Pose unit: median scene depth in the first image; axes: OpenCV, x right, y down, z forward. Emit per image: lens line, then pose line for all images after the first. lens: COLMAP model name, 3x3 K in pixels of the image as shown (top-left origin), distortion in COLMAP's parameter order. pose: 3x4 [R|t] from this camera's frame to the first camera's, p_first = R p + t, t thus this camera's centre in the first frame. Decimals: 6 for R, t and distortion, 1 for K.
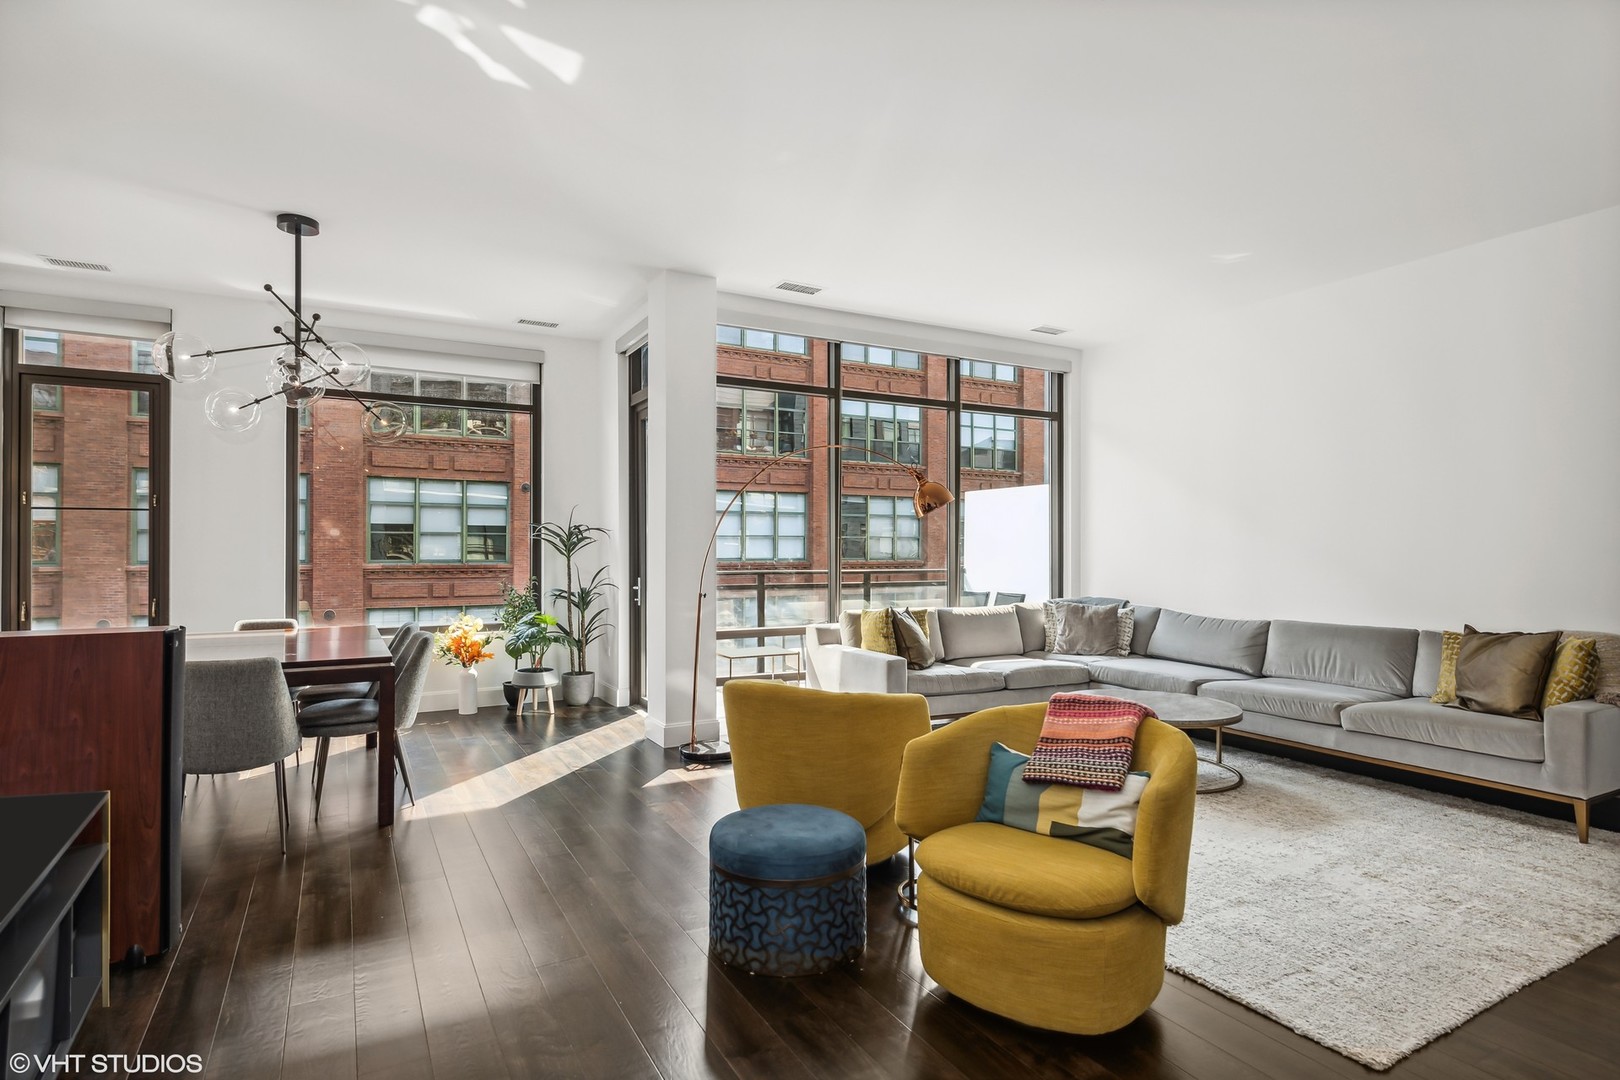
lens RADIAL K [[845.4, 0, 810.0], [0, 845.4, 540.0], [0, 0, 1]] dist [0.012296, 0.001019]
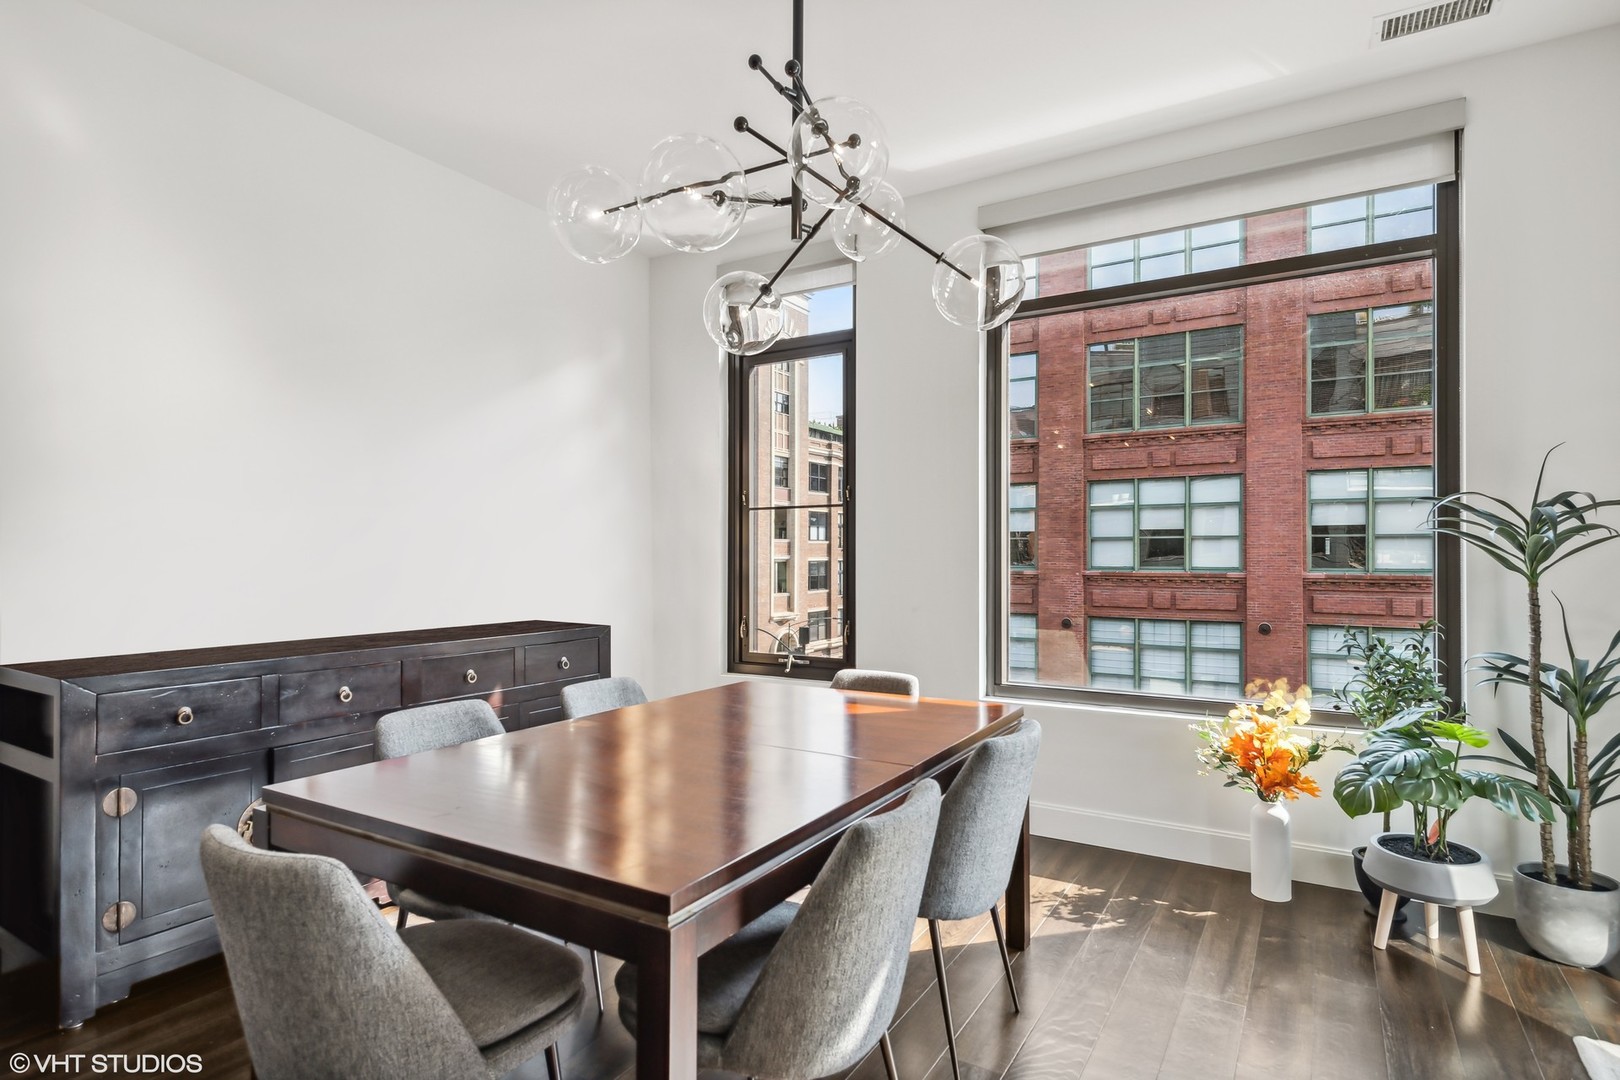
lens RADIAL K [[838.3, 0, 806.7], [0, 838.3, 558.7], [0, 0, 1]] dist [0.000190, -0.000673]
pose [[0.490904, 0.002909, -0.871209, -0.117219], [0.009910, 0.999911, 0.008922, 0.005203], [0.871157, -0.013014, 0.490832, 0.540515]]
